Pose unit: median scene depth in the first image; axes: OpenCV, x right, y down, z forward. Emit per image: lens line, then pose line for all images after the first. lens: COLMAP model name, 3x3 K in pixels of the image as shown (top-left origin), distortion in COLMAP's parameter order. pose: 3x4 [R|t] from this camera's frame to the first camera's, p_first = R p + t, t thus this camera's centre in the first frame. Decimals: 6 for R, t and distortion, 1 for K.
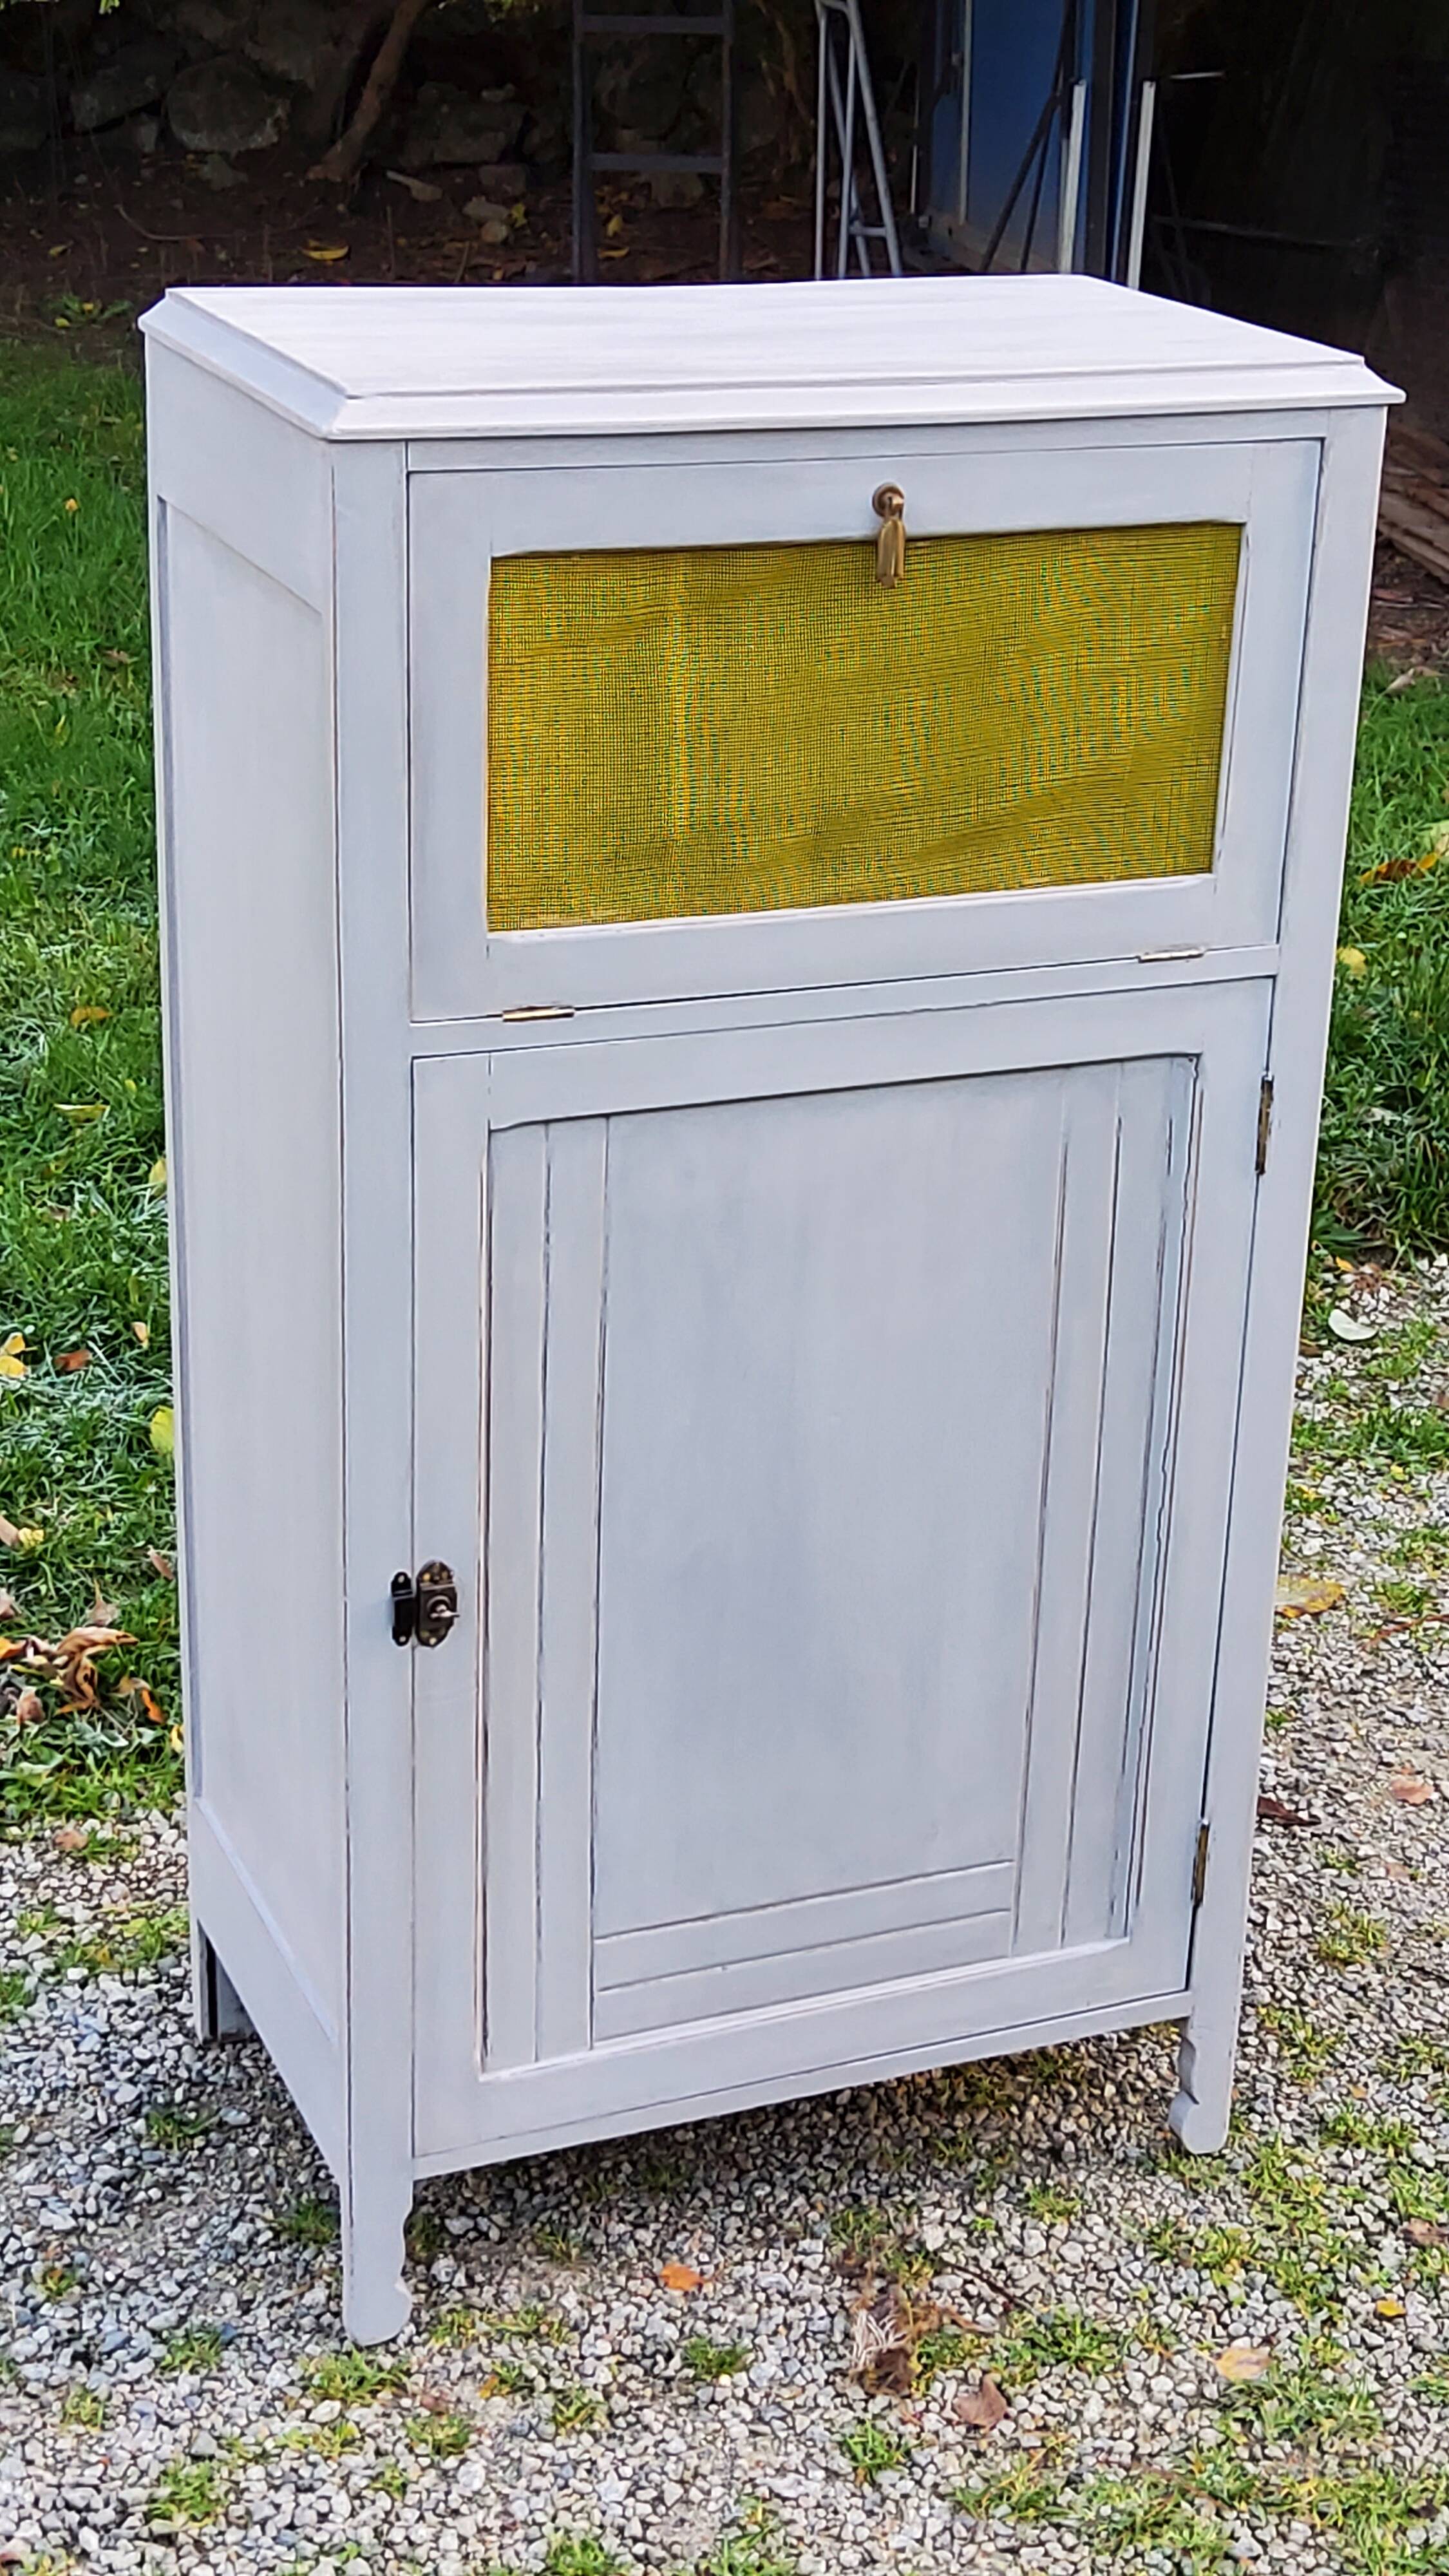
lens RADIAL K [[3806.9, 0, 738.4], [0, 3806.9, 1265.7], [0, 0, 1]] dist [0.203600, -0.599057]
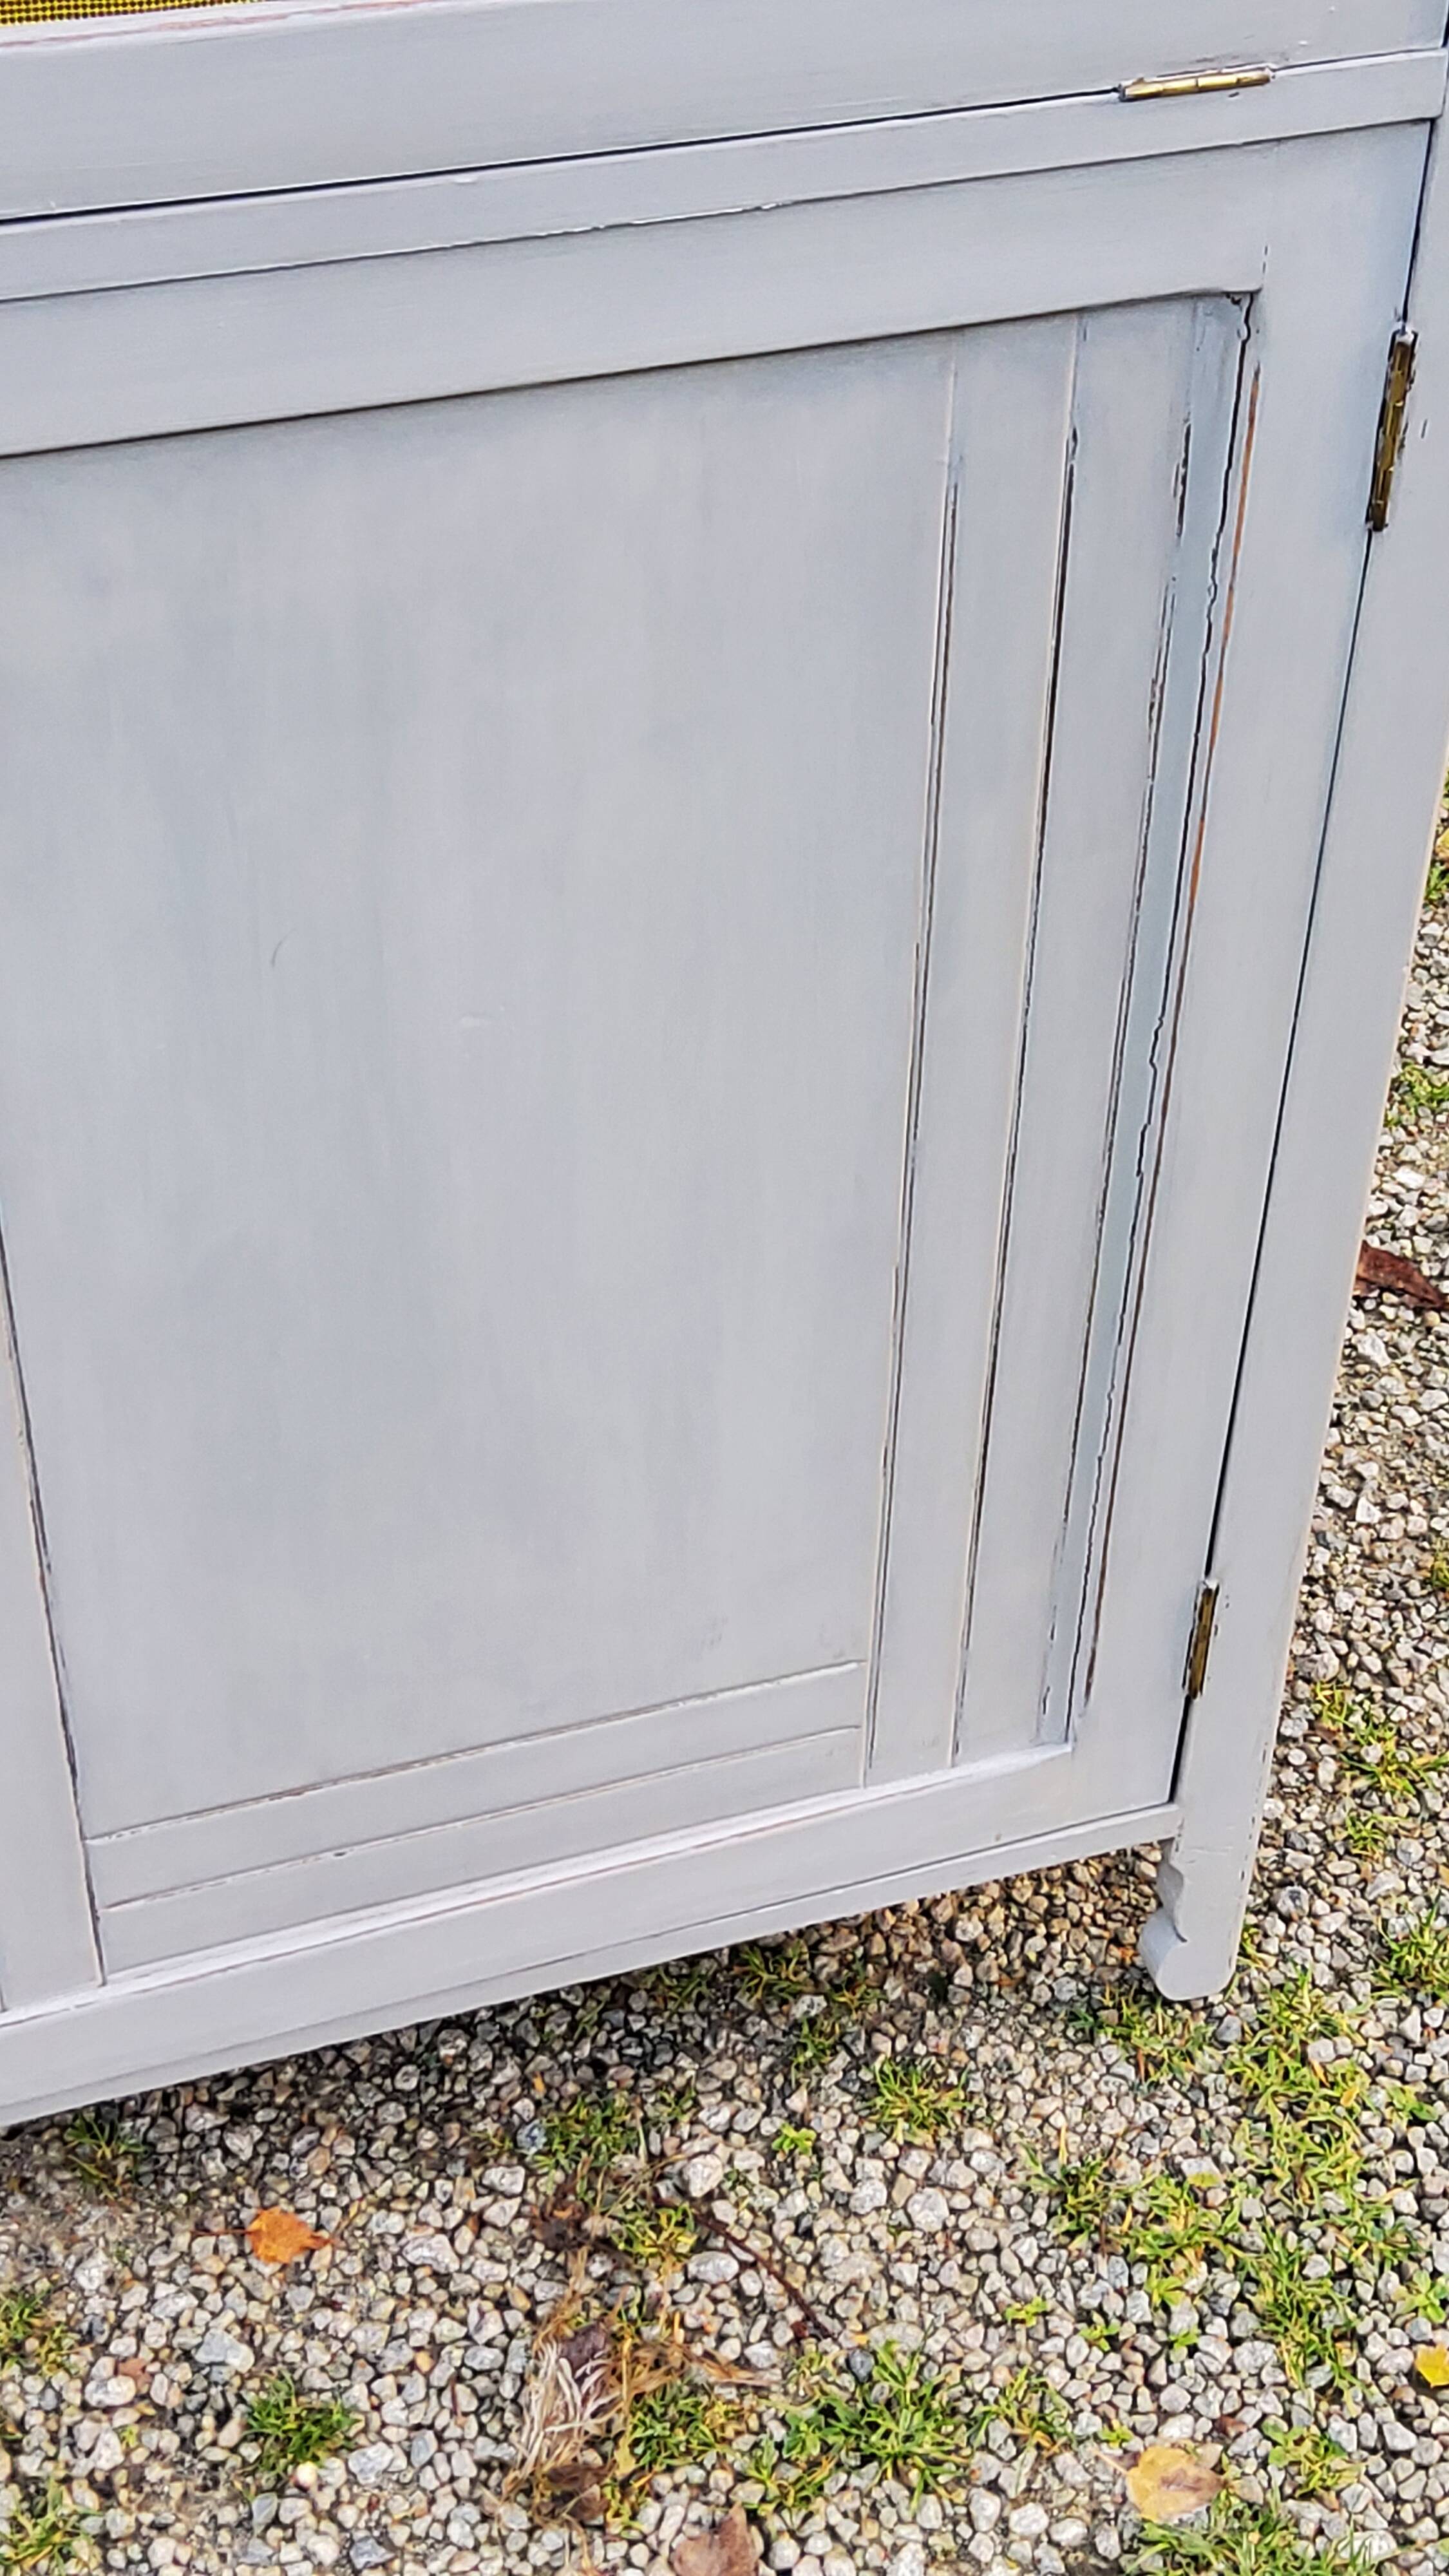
lens RADIAL K [[3818.0, 0, 741.3], [0, 3818.0, 1271.4], [0, 0, 1]] dist [0.201317, -0.572966]
pose [[0.995385, 0.053493, -0.079663, 0.098110], [-0.022686, 0.937848, 0.346304, -0.096436], [0.093237, -0.342898, 0.934734, 0.475132]]
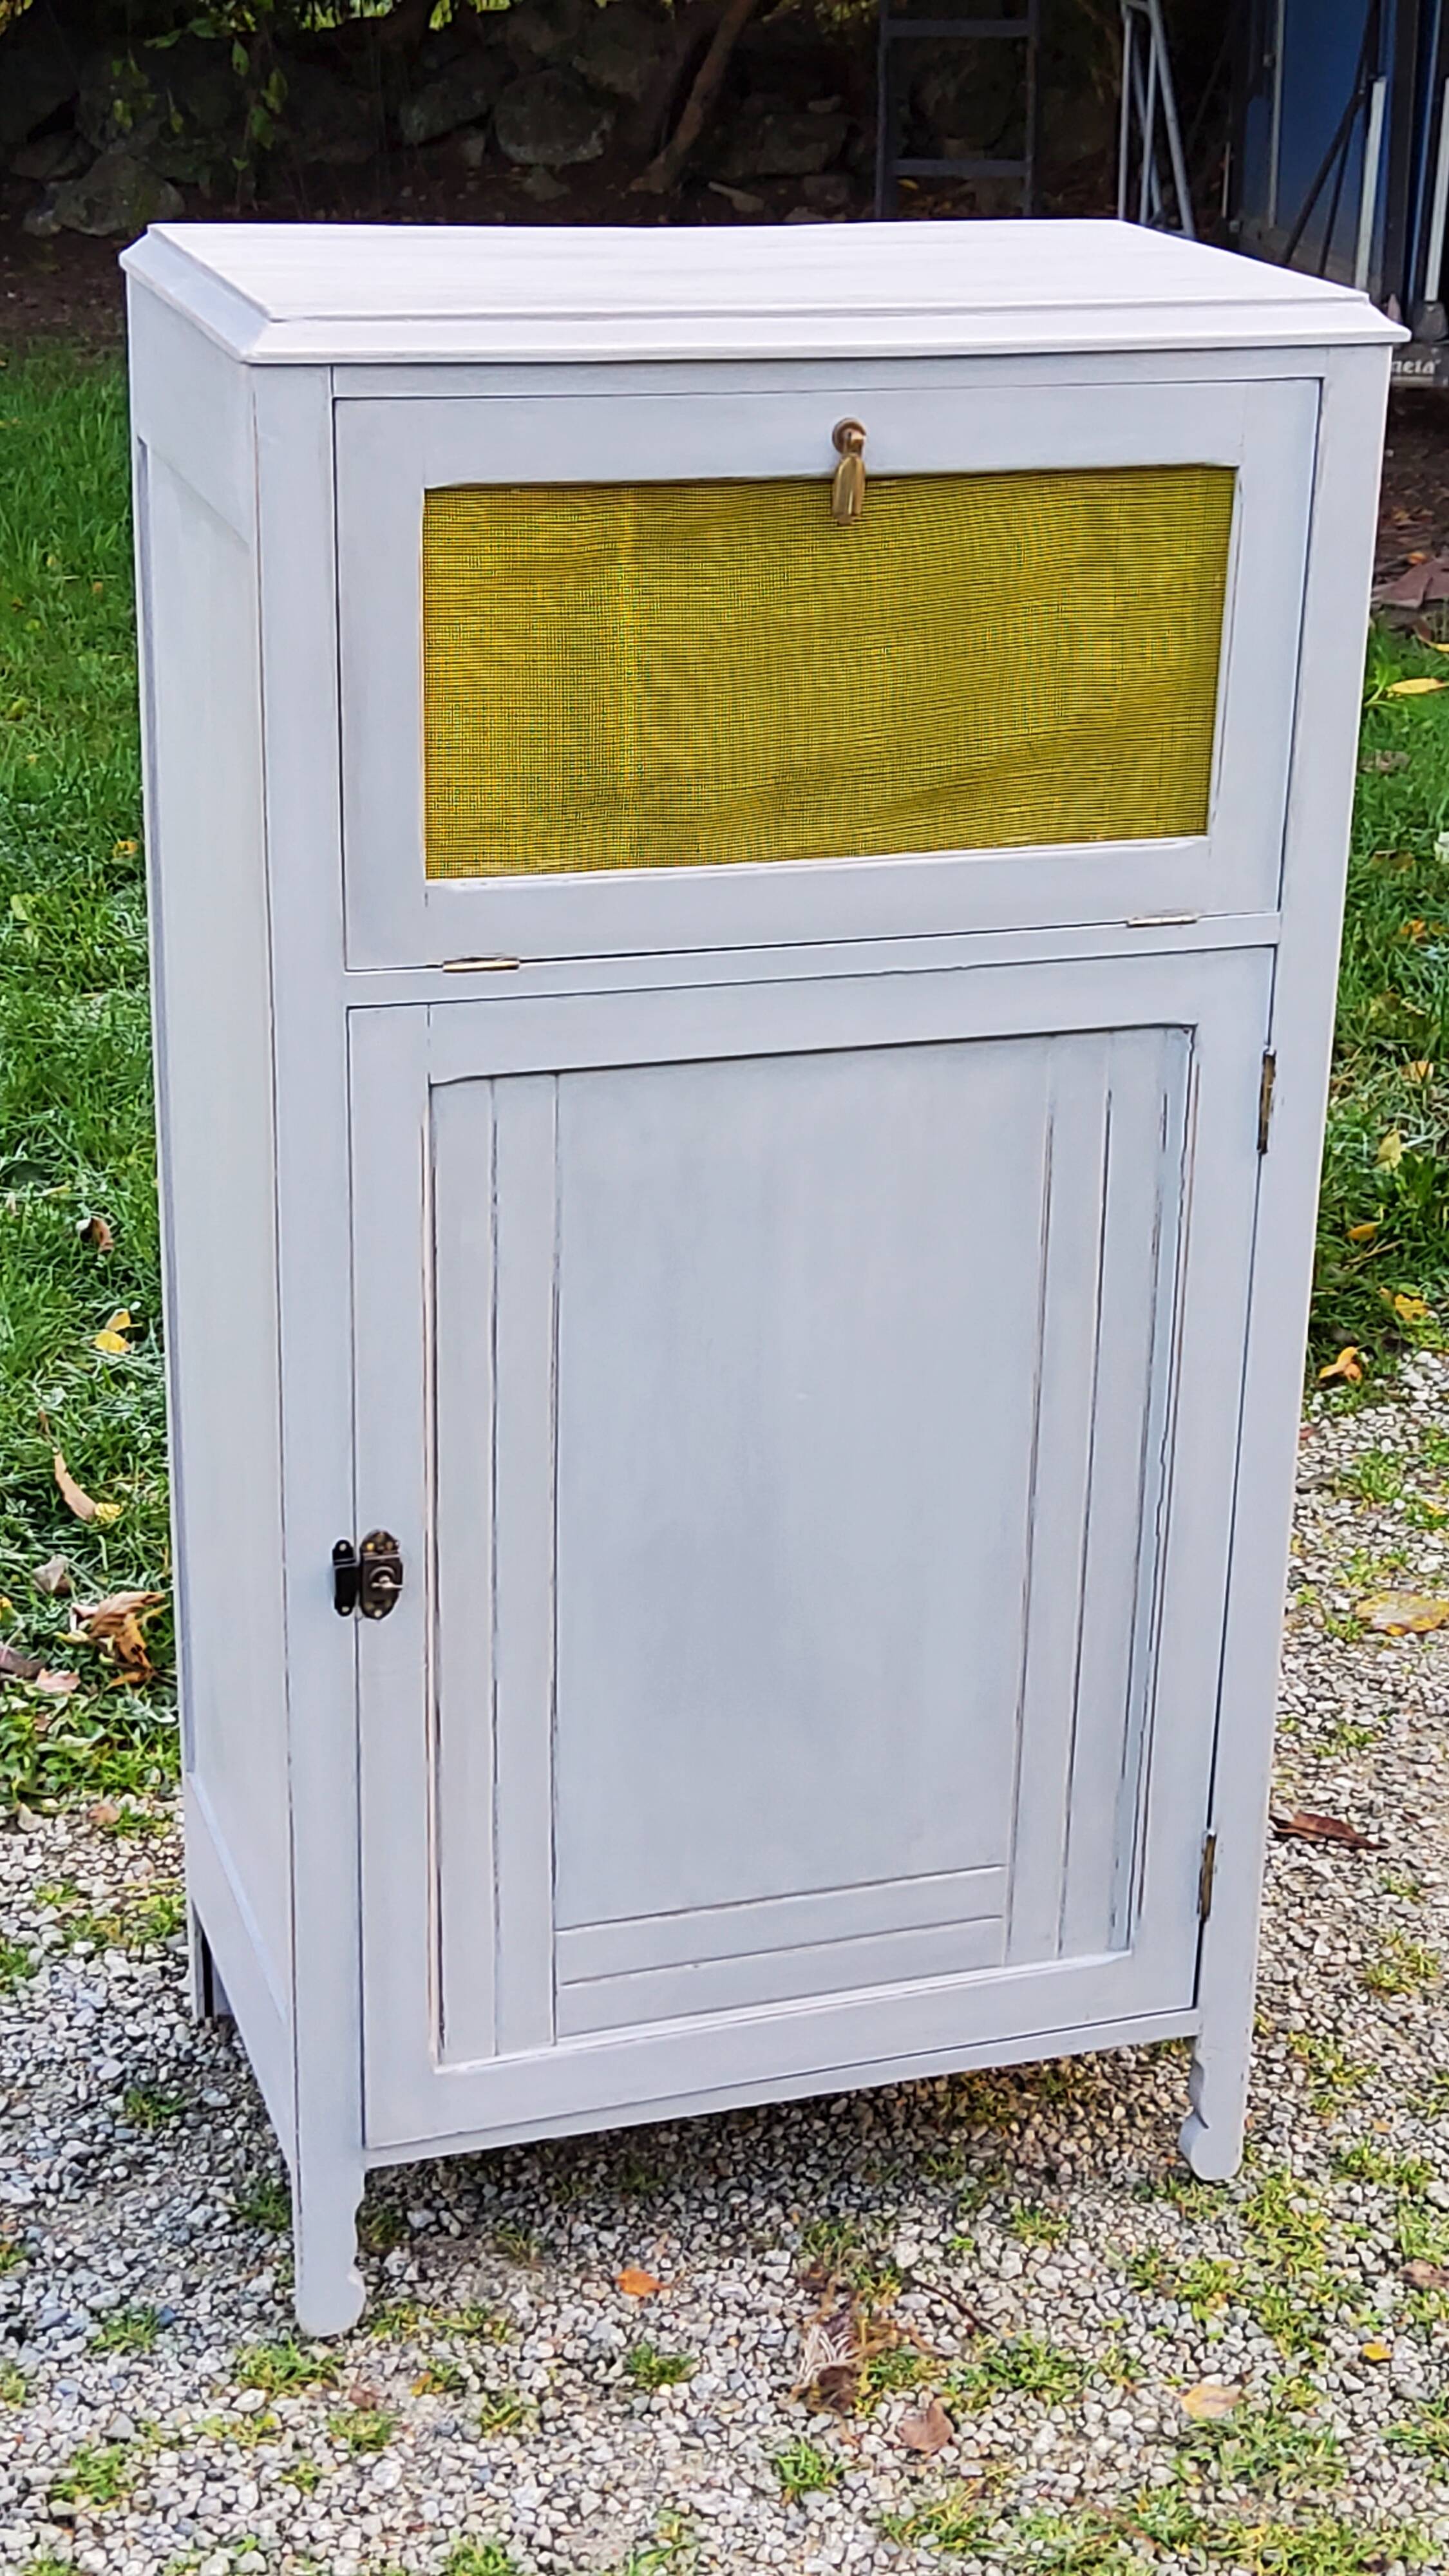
lens RADIAL K [[3804.8, 0, 738.6], [0, 3804.8, 1278.9], [0, 0, 1]] dist [0.198081, -0.573112]
pose [[0.994925, 0.023799, -0.097767, 0.097615], [-0.024118, 0.999707, -0.002090, 0.011325], [0.097688, 0.004437, 0.995207, 0.036643]]
